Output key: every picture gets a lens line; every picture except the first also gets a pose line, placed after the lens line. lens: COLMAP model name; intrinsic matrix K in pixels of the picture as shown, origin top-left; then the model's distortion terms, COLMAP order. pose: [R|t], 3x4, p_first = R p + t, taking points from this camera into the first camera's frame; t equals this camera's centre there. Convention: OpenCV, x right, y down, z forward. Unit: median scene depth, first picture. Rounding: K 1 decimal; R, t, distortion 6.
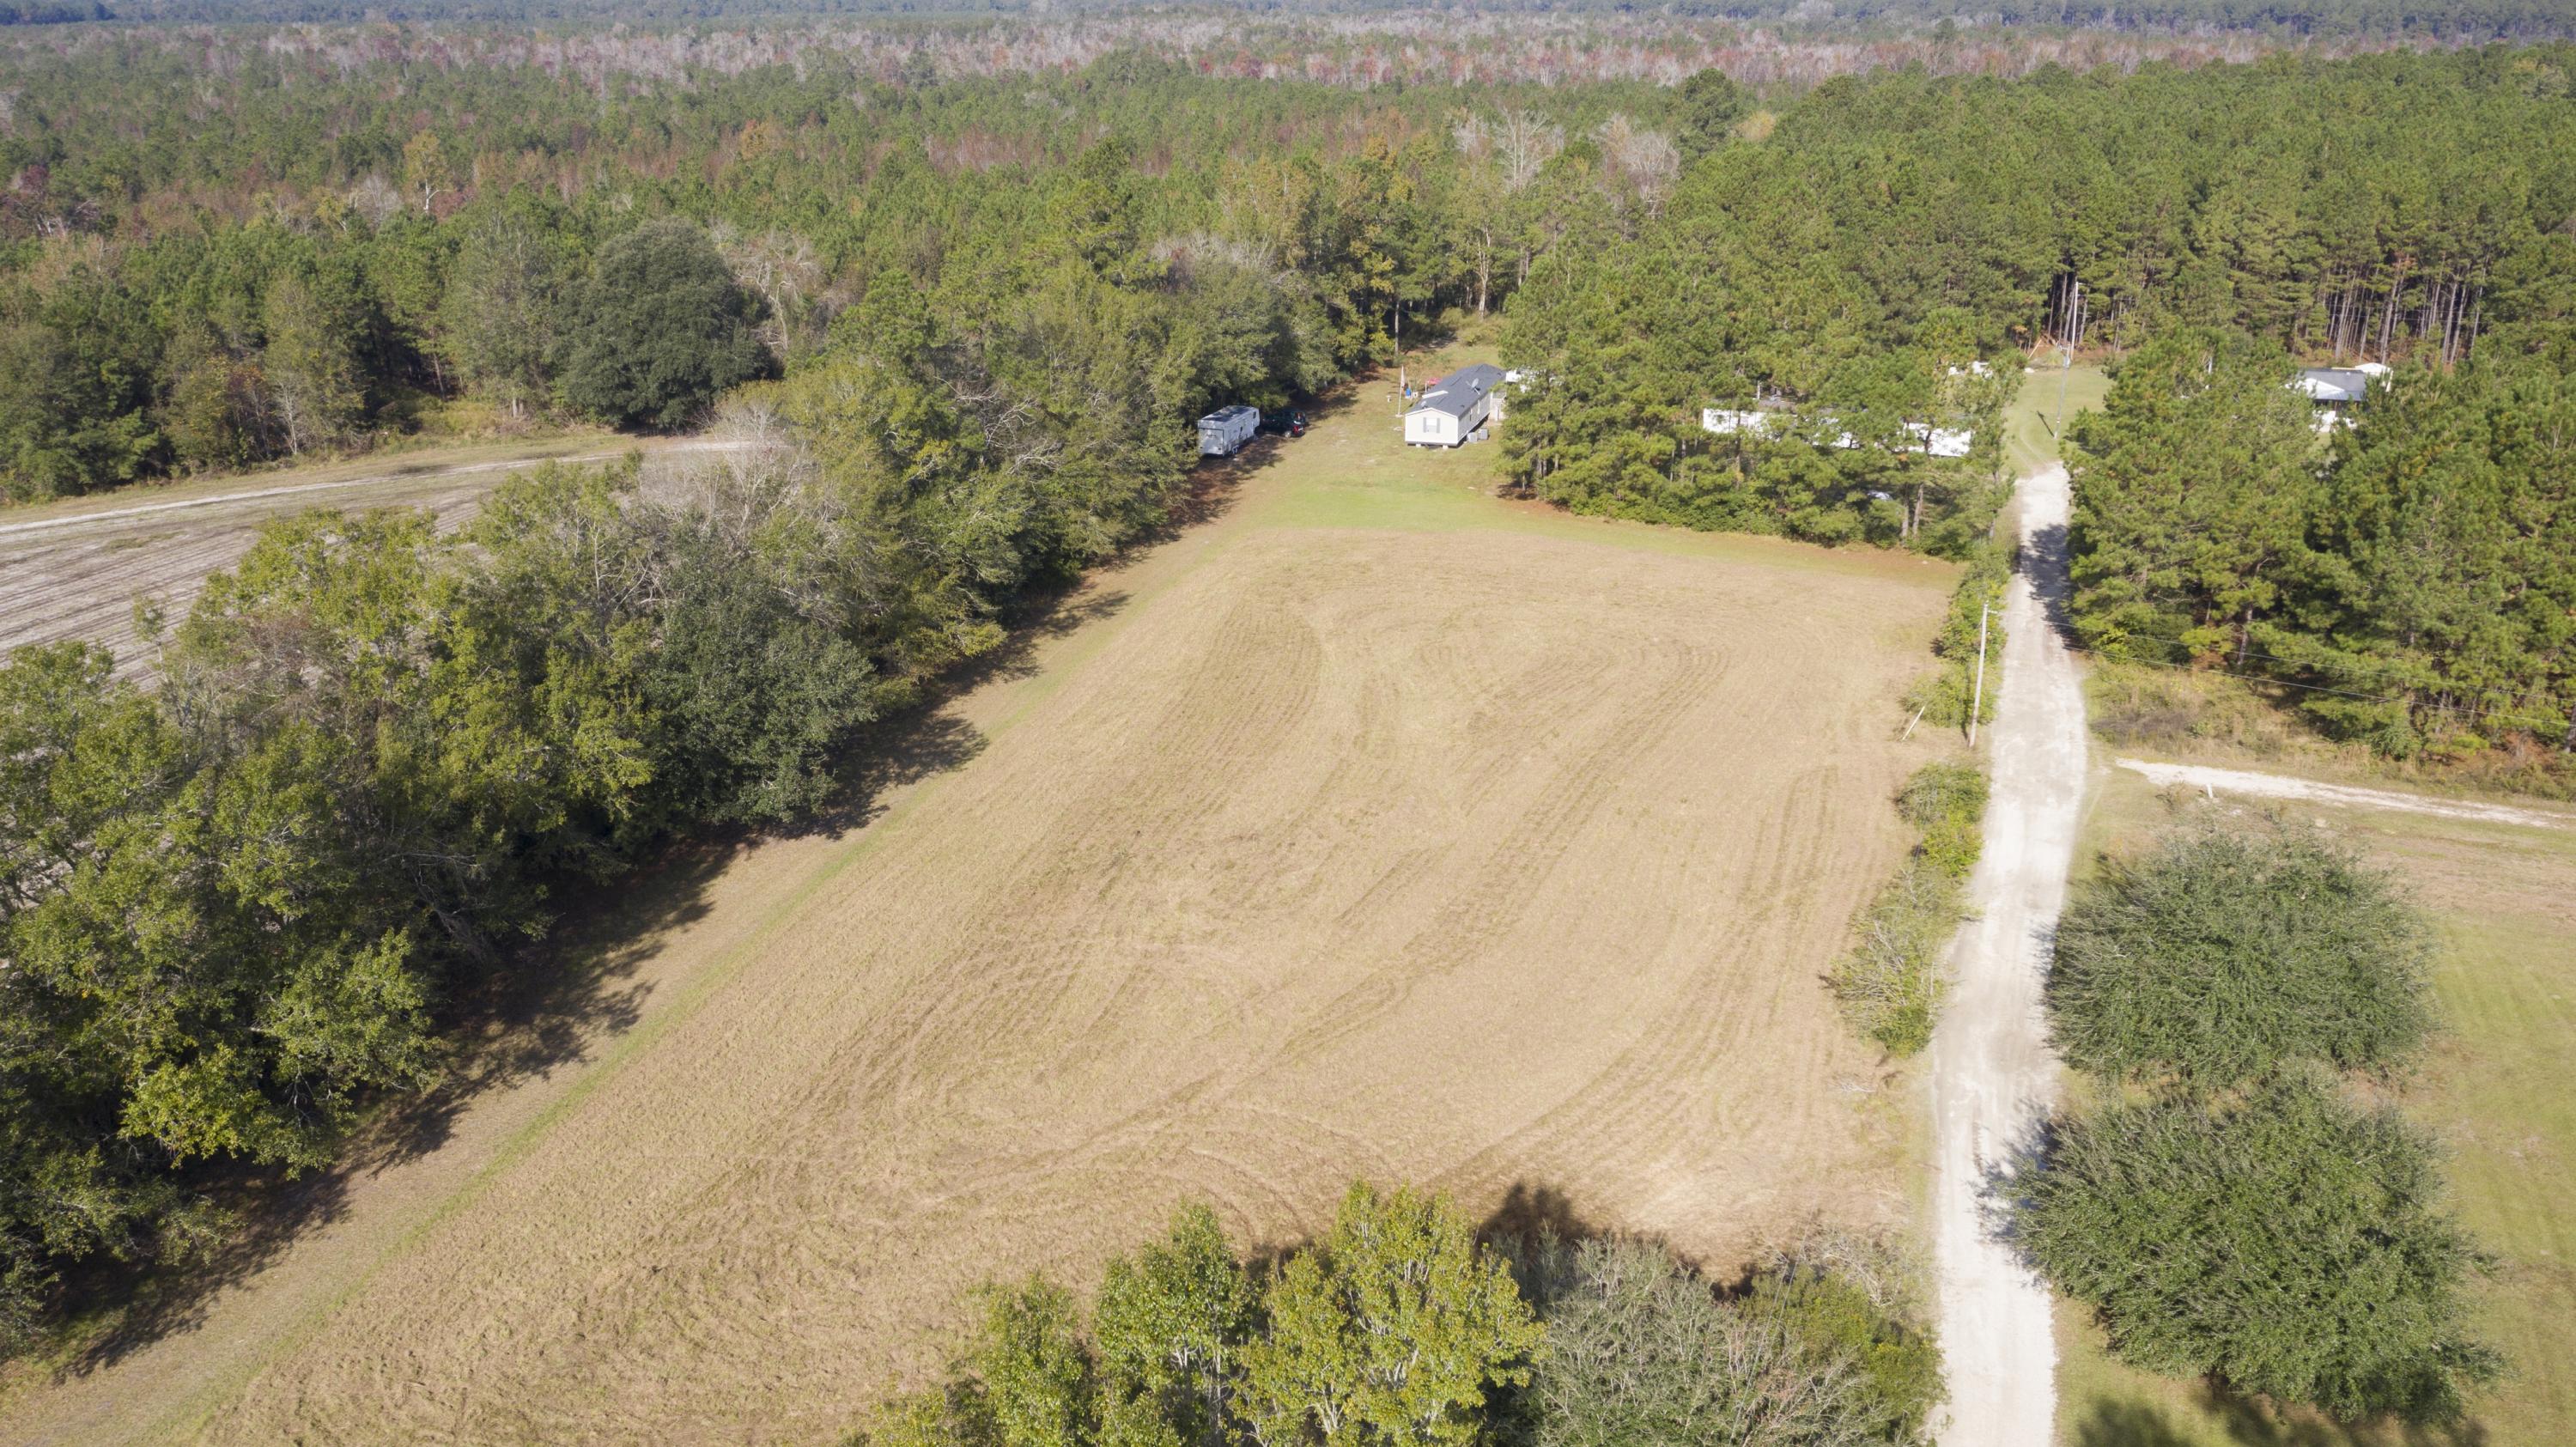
lens RADIAL K [[2057.9, 0, 1280.6], [0, 2057.9, 730.7], [0, 0, 1]] dist [-0.004389, 0.015614]
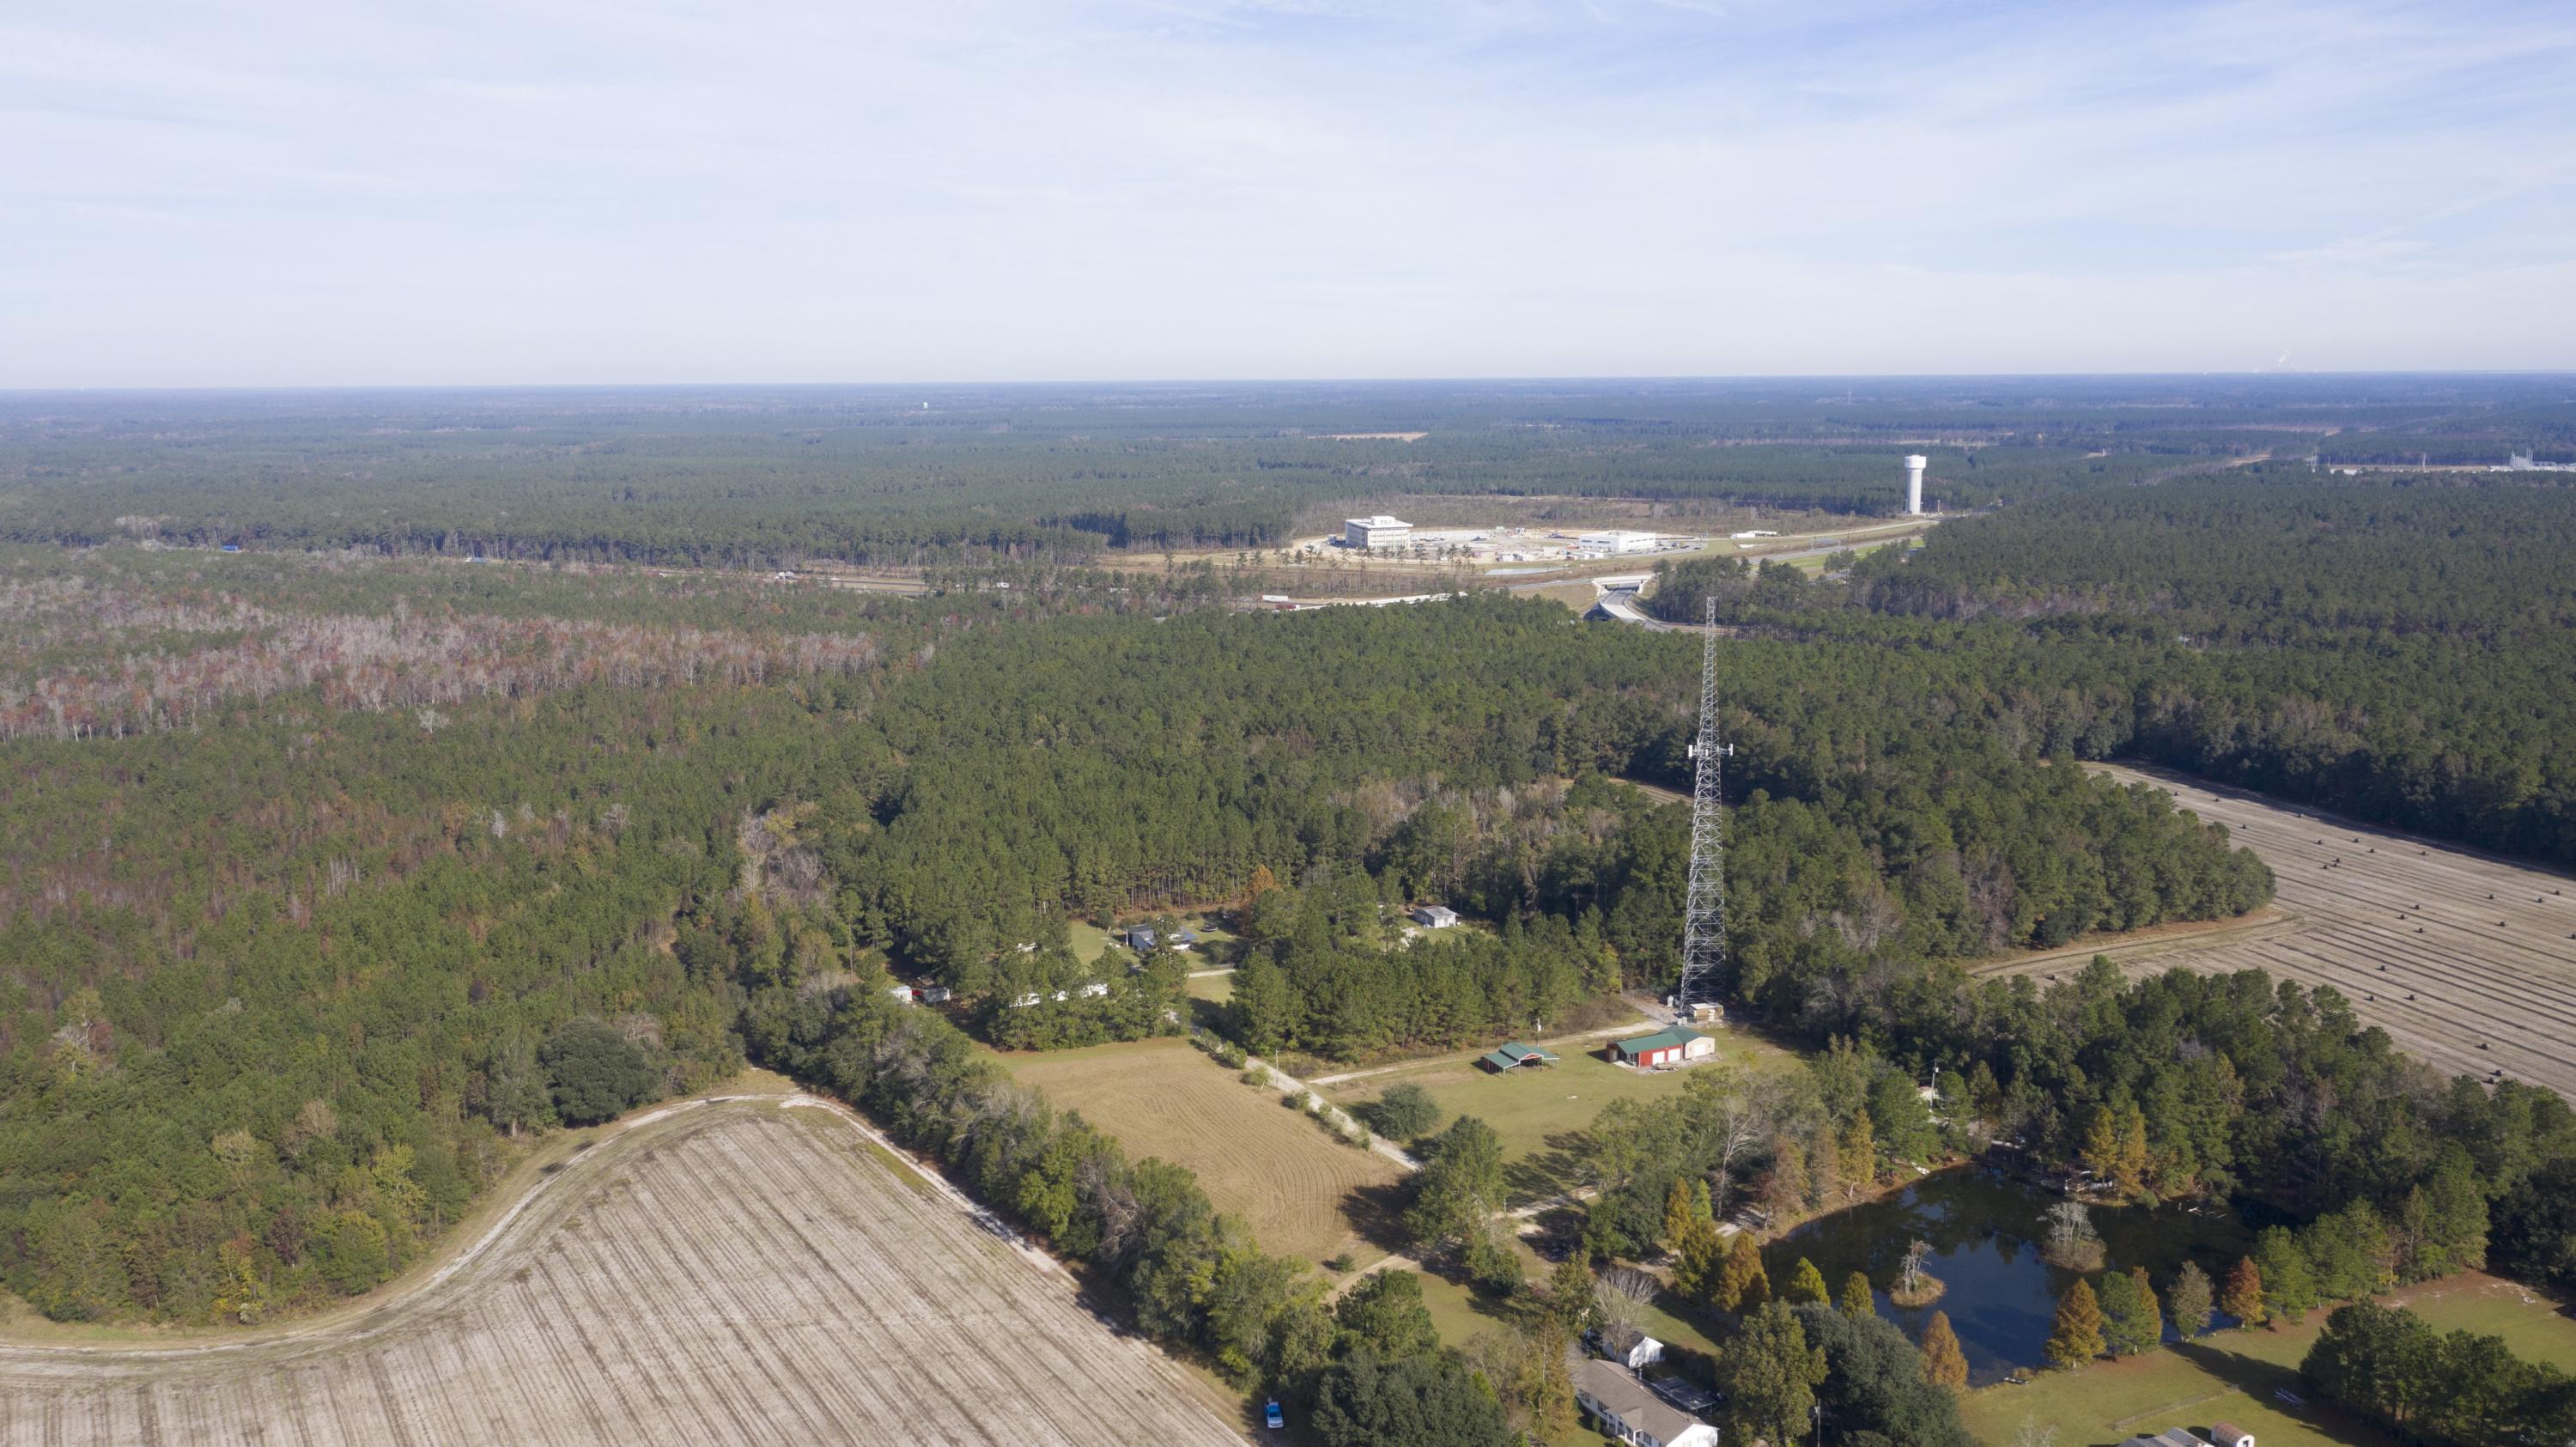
lens RADIAL K [[2057.9, 0, 1280.6], [0, 2057.9, 730.7], [0, 0, 1]] dist [-0.004389, 0.015614]
pose [[0.658714, -0.129573, 0.741152, -1.696536], [0.261849, 0.962960, -0.064373, -0.272539], [-0.705358, 0.236473, 0.668244, -1.186694]]
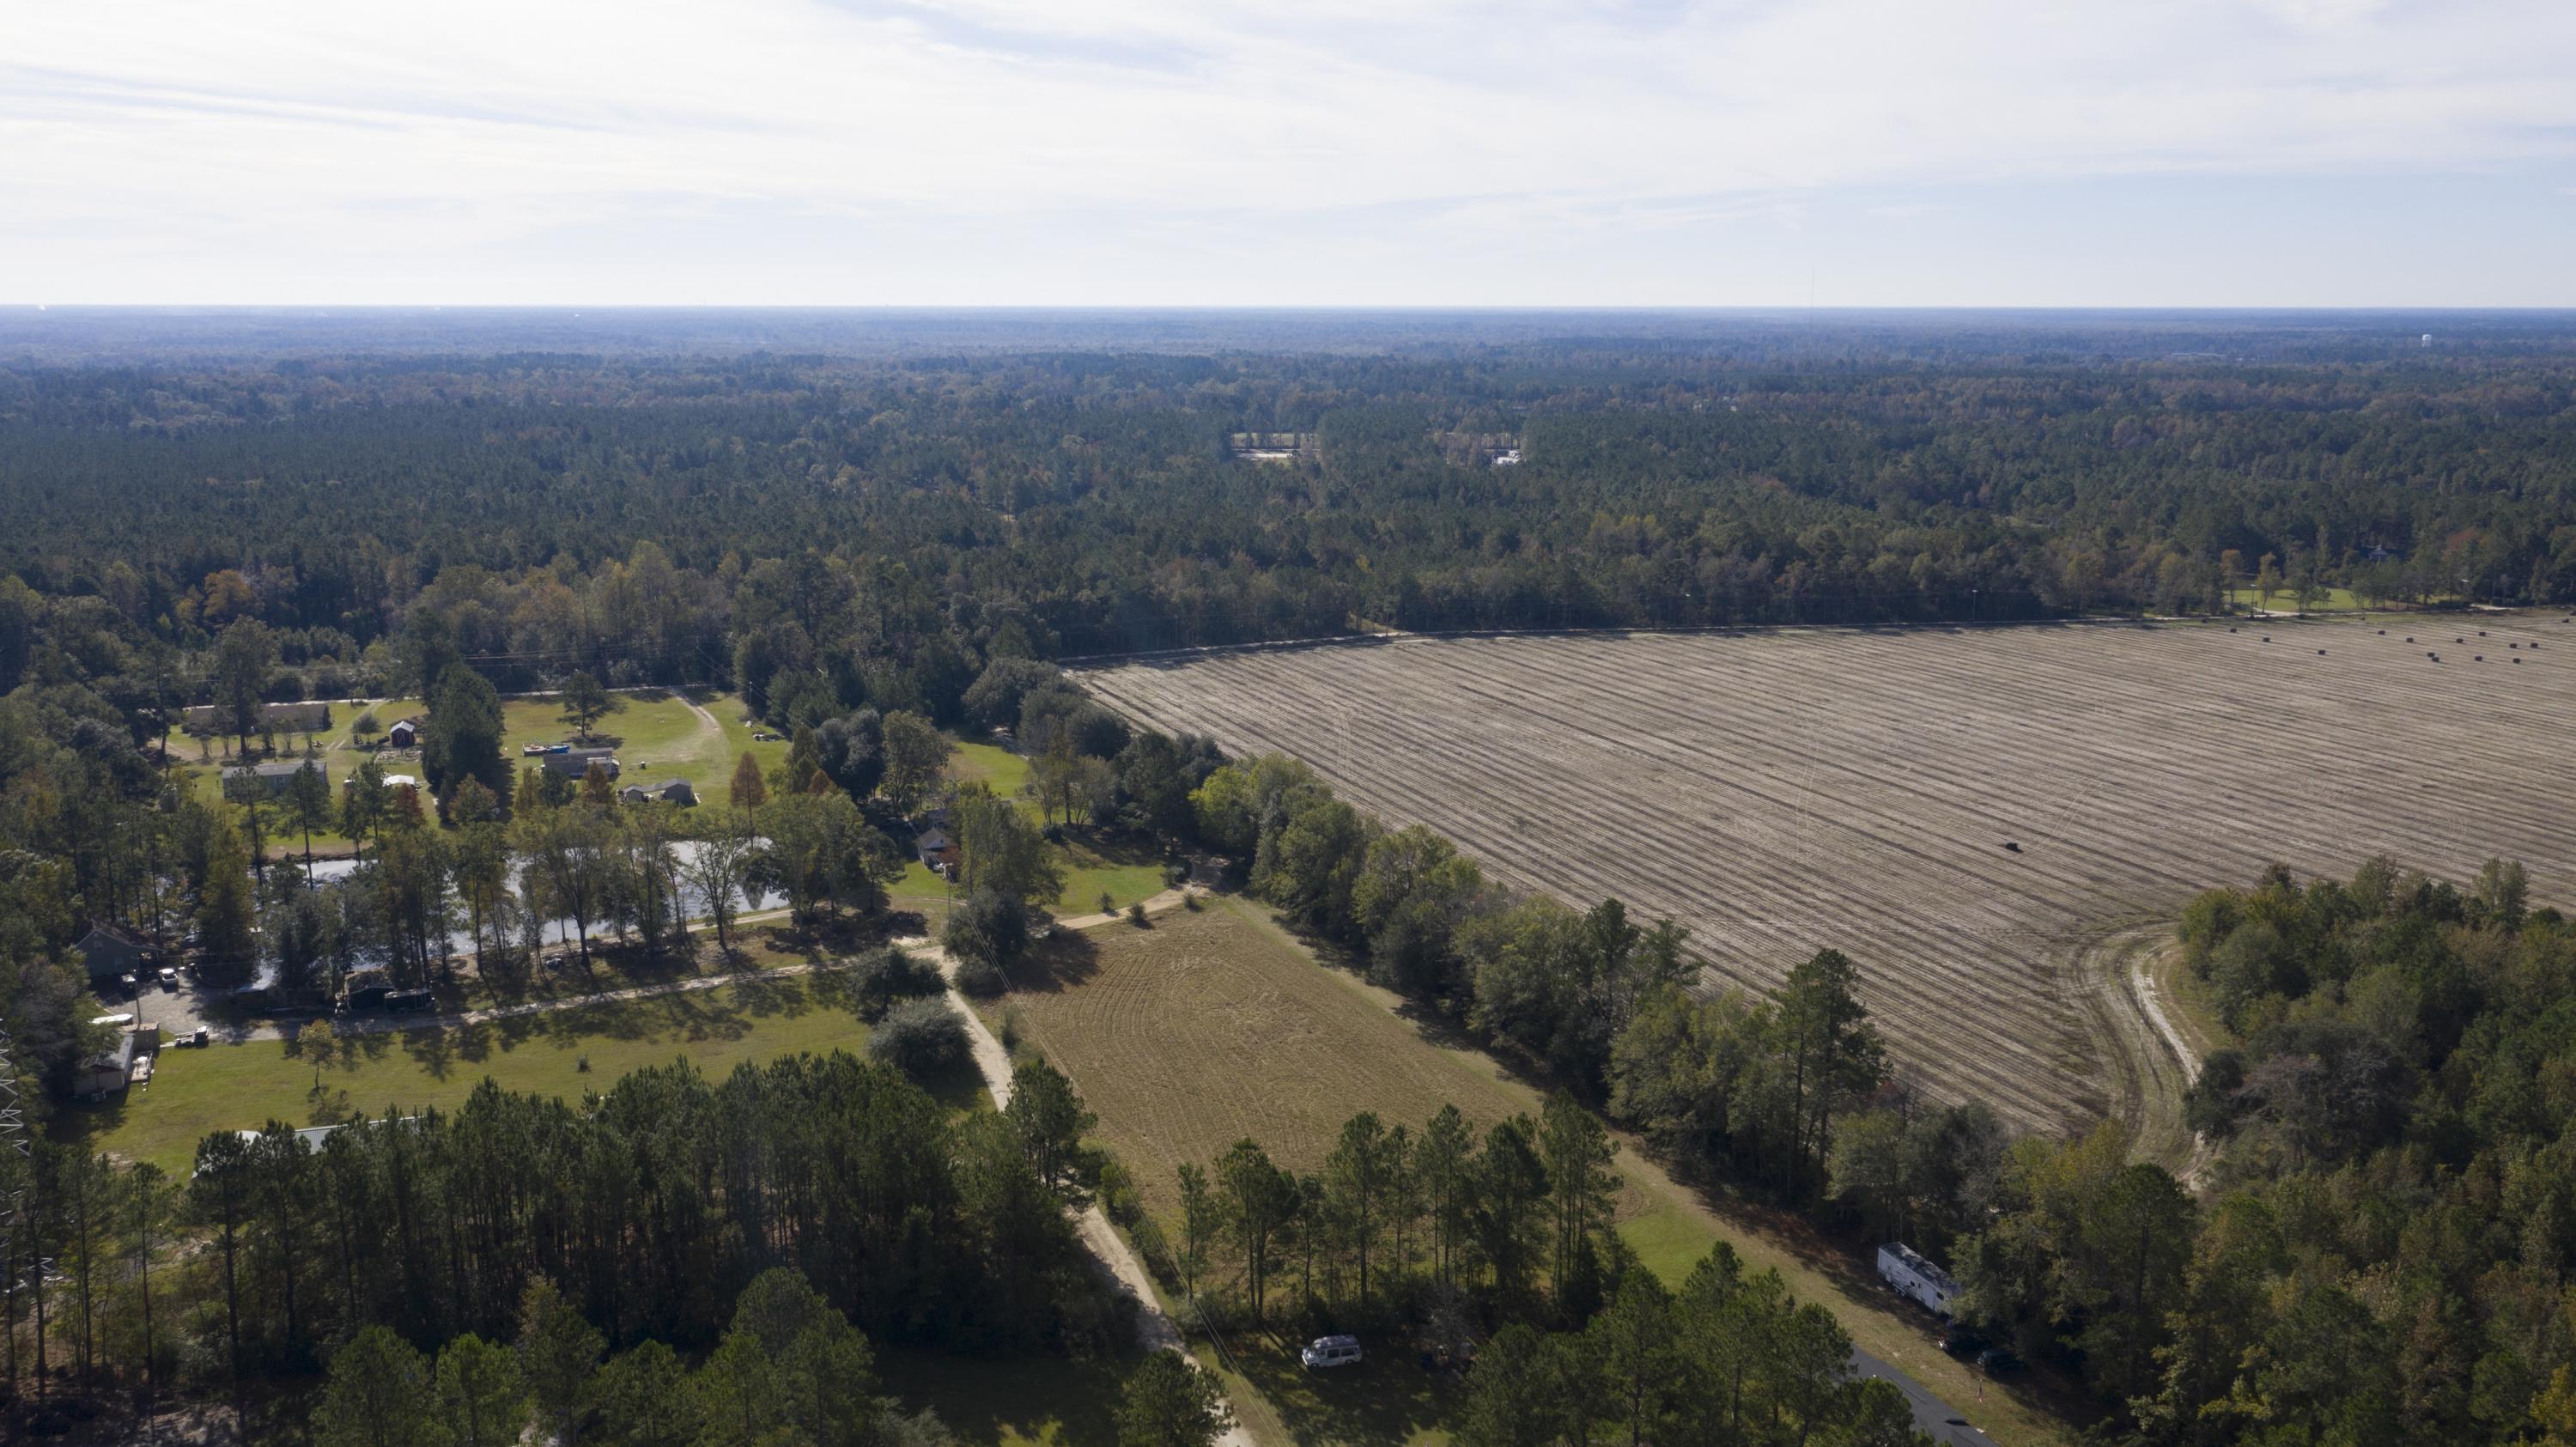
lens RADIAL K [[2057.9, 0, 1280.6], [0, 2057.9, 730.7], [0, 0, 1]] dist [-0.004389, 0.015614]
pose [[-0.760409, 0.136715, -0.634891, 1.046187], [-0.221640, 0.864270, 0.451568, -0.971976], [0.610453, 0.484094, -0.626897, 1.629823]]
